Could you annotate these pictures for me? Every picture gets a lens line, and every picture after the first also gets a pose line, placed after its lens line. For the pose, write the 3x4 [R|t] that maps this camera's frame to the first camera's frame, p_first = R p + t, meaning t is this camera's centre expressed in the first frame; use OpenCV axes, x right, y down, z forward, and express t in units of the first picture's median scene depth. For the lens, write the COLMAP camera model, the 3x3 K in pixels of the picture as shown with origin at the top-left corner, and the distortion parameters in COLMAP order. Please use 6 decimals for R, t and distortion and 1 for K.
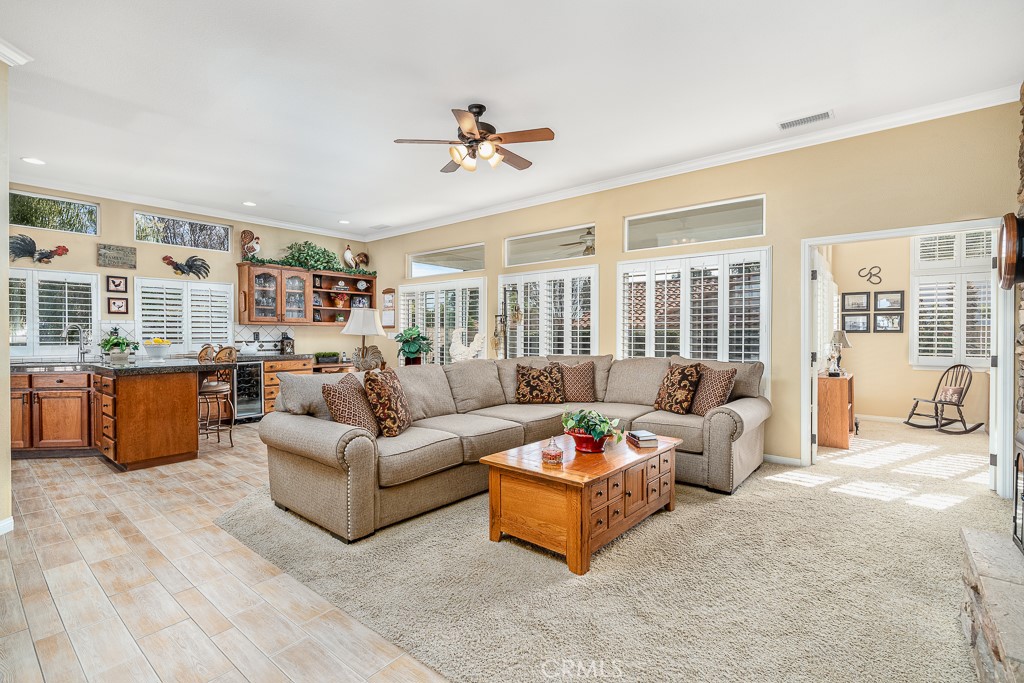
lens RADIAL K [[469.1, 0, 508.5], [0, 469.1, 339.2], [0, 0, 1]] dist [0.001722, 0.000100]
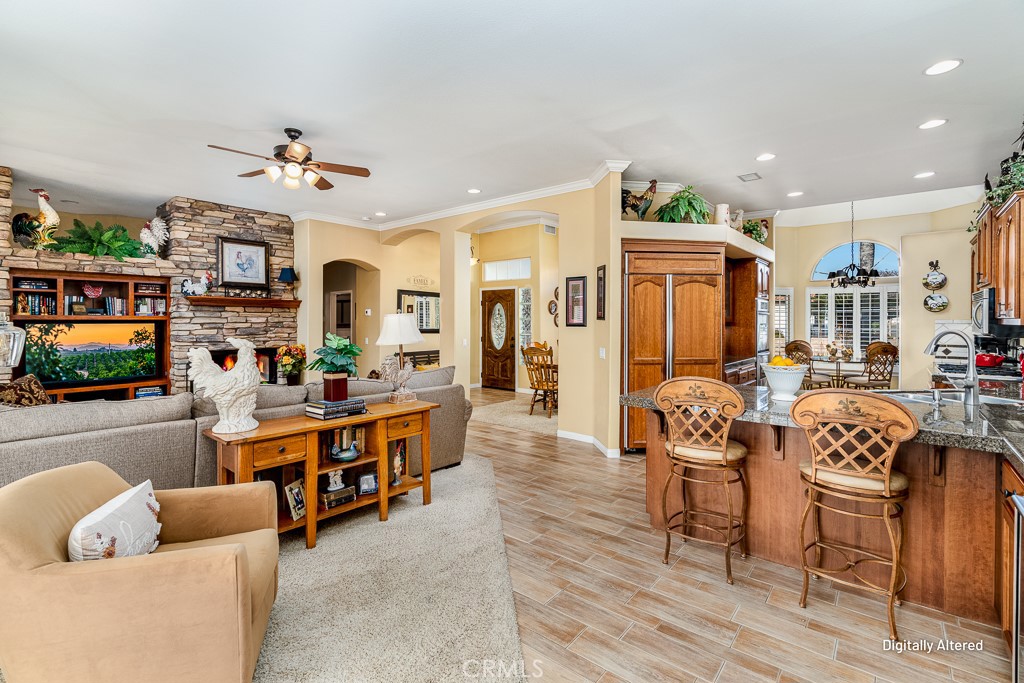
lens RADIAL K [[476.5, 0, 512.4], [0, 476.5, 321.4], [0, 0, 1]] dist [0.000816, 0.000128]
pose [[-0.999933, -0.000610, -0.011596, -0.360901], [-0.000750, 0.999927, 0.012052, -0.043936], [0.011588, 0.012060, -0.999860, 1.353374]]
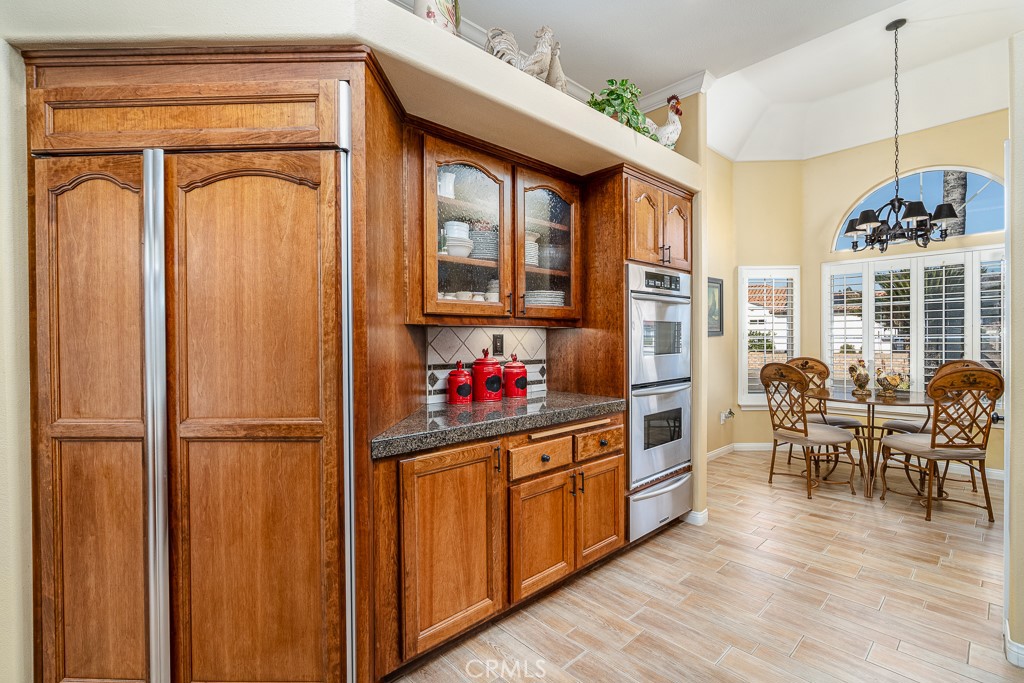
lens RADIAL K [[457.9, 0, 506.3], [0, 457.9, 341.4], [0, 0, 1]] dist [-0.012319, -0.000076]
pose [[-0.990737, 0.008952, 0.135498, -0.871041], [0.011694, 0.999742, 0.019457, -0.016566], [-0.135289, 0.020861, -0.990587, 0.728418]]
